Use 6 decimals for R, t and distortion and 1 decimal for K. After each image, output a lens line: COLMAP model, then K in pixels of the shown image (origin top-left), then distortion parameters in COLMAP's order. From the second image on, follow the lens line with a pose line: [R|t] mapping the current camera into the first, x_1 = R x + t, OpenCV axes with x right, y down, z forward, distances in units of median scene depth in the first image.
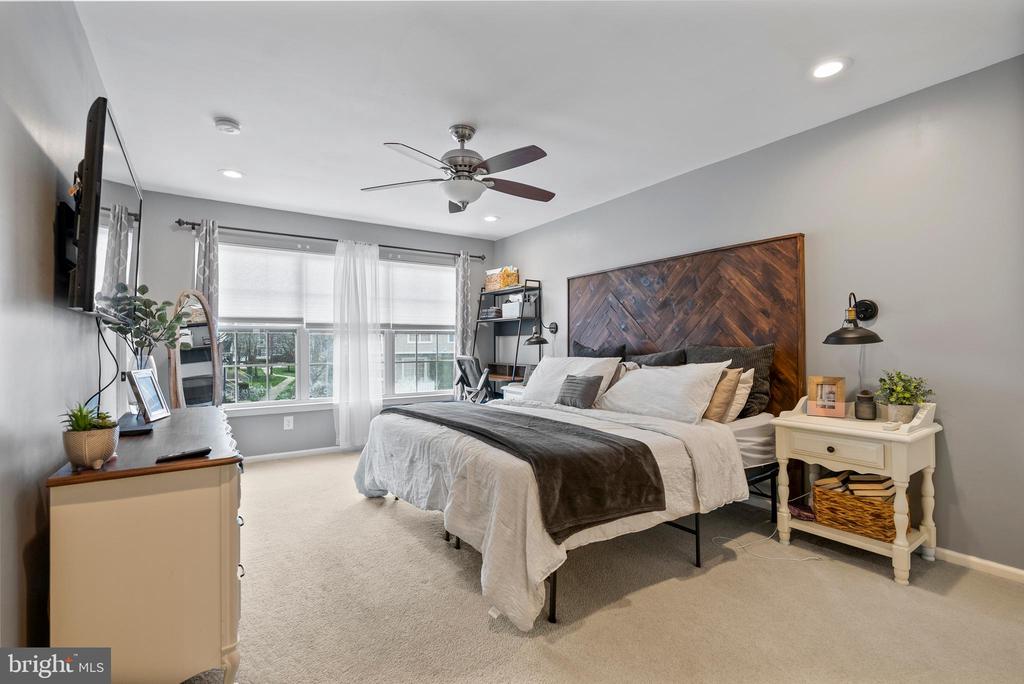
lens RADIAL K [[466.1, 0, 512.4], [0, 466.1, 341.0], [0, 0, 1]] dist [-0.008254, 0.002167]
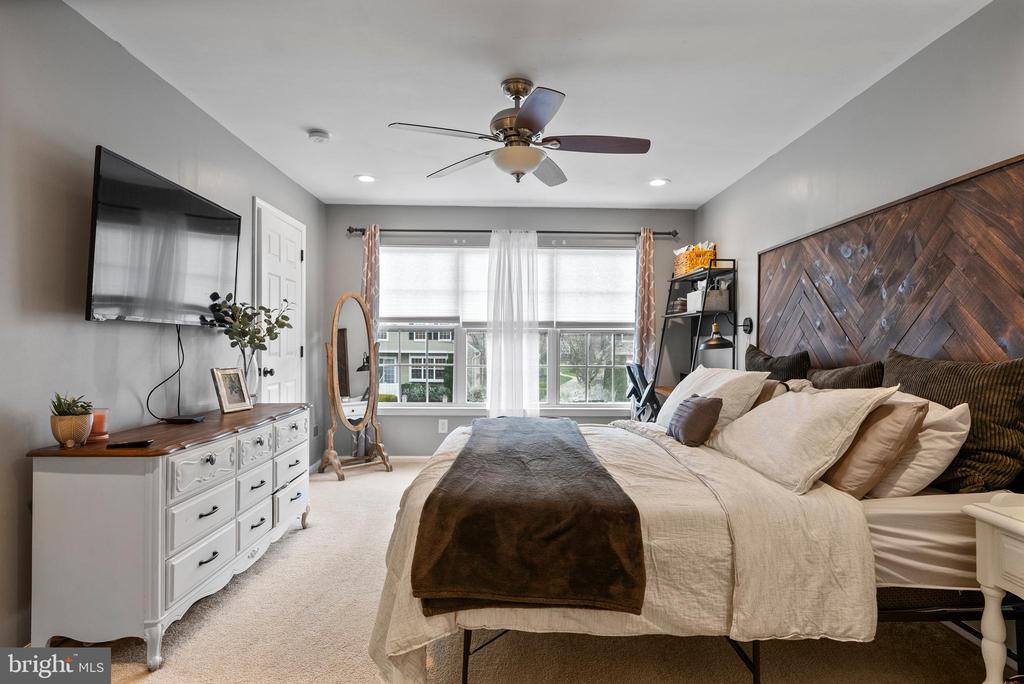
lens RADIAL K [[552.6, 0, 514.0], [0, 552.6, 340.9], [0, 0, 1]] dist [-0.003790, 0.003408]
pose [[0.836459, 0.009103, -0.547953, 0.306925], [-0.007395, 0.999958, 0.005324, -0.008140], [0.547979, -0.000401, 0.836492, 0.139405]]
